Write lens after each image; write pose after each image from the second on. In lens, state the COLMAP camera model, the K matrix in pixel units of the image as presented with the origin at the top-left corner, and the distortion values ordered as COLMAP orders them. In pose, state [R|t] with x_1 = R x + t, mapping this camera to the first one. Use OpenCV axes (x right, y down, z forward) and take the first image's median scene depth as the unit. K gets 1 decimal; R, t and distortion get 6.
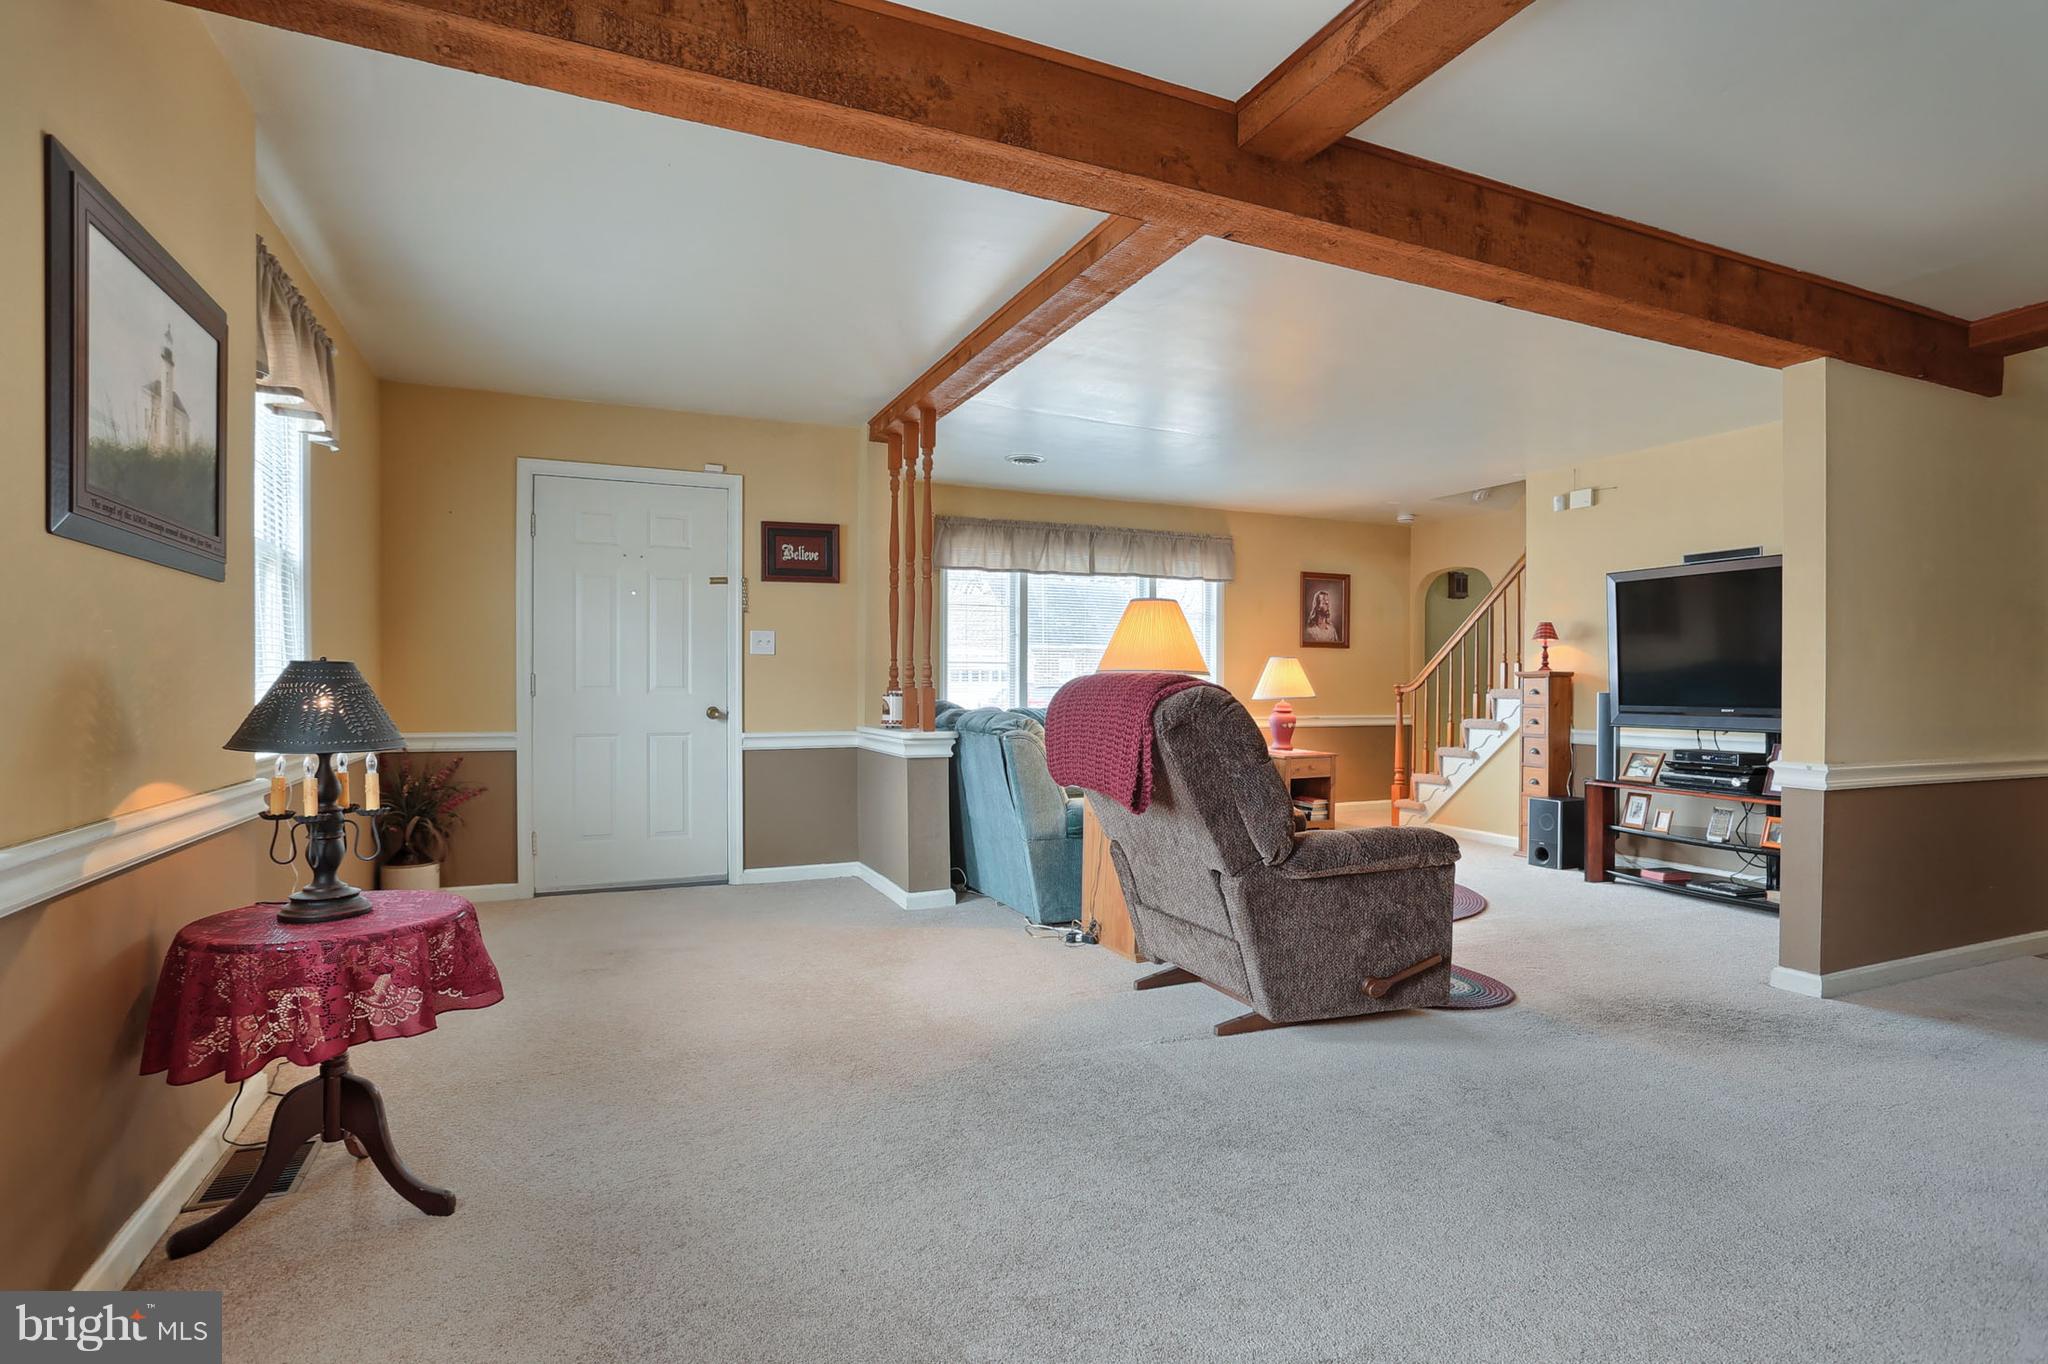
lens RADIAL K [[1023.3, 0, 1056.8], [0, 1023.3, 712.2], [0, 0, 1]] dist [-0.037507, 0.000410]
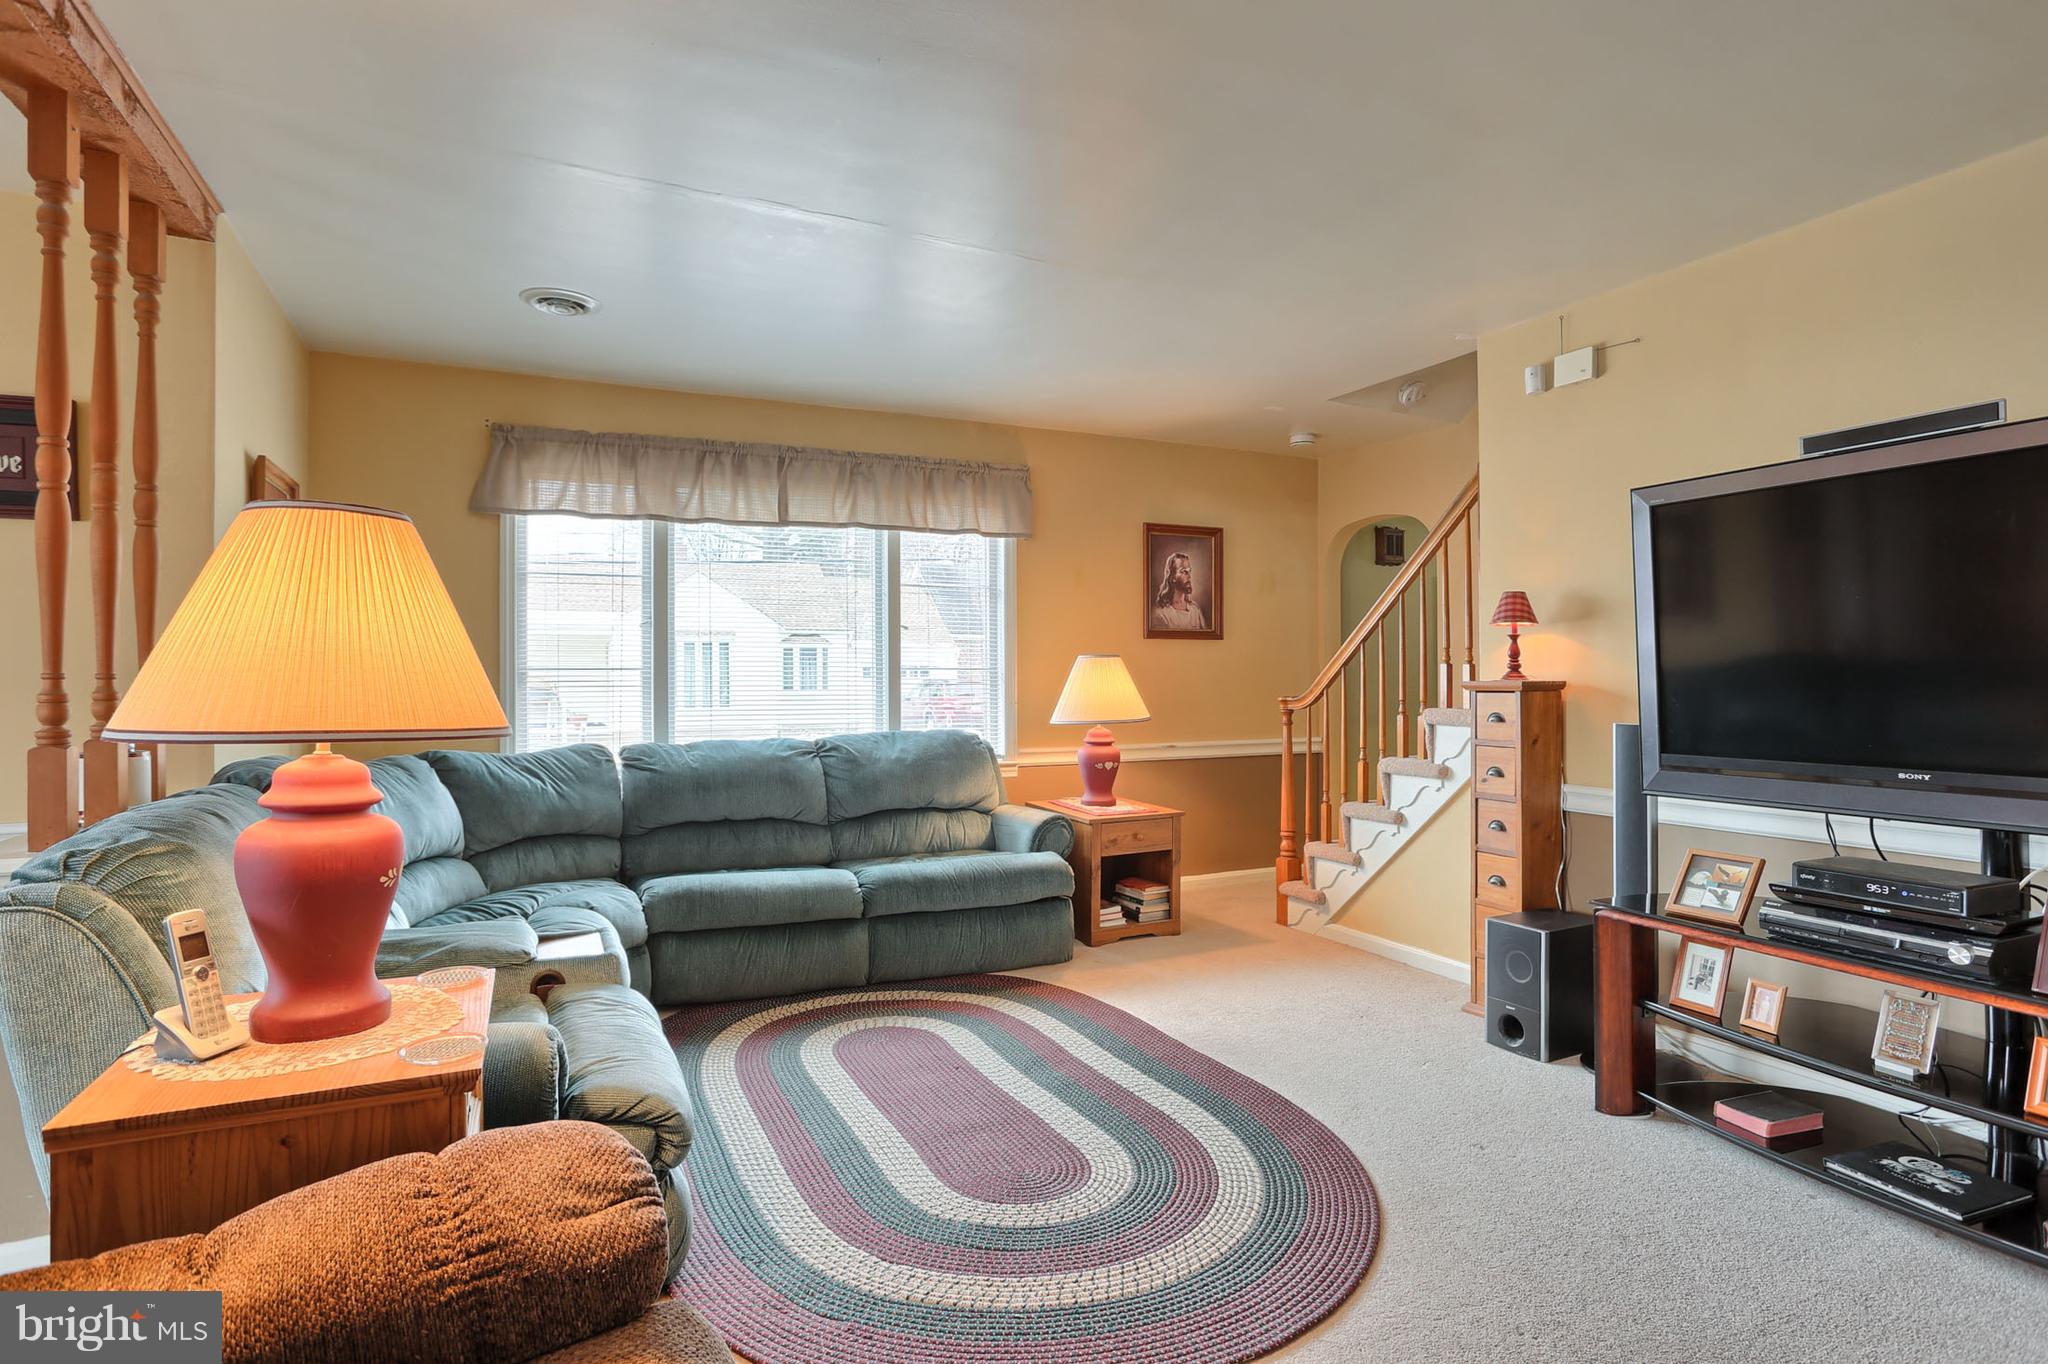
lens RADIAL K [[1054.7, 0, 1043.2], [0, 1054.7, 690.9], [0, 0, 1]] dist [-0.056747, 0.028126]
pose [[0.999839, -0.008034, 0.016073, 0.194477], [0.008244, 0.999880, -0.013078, -0.026322], [-0.015966, 0.013208, 0.999785, 0.393110]]
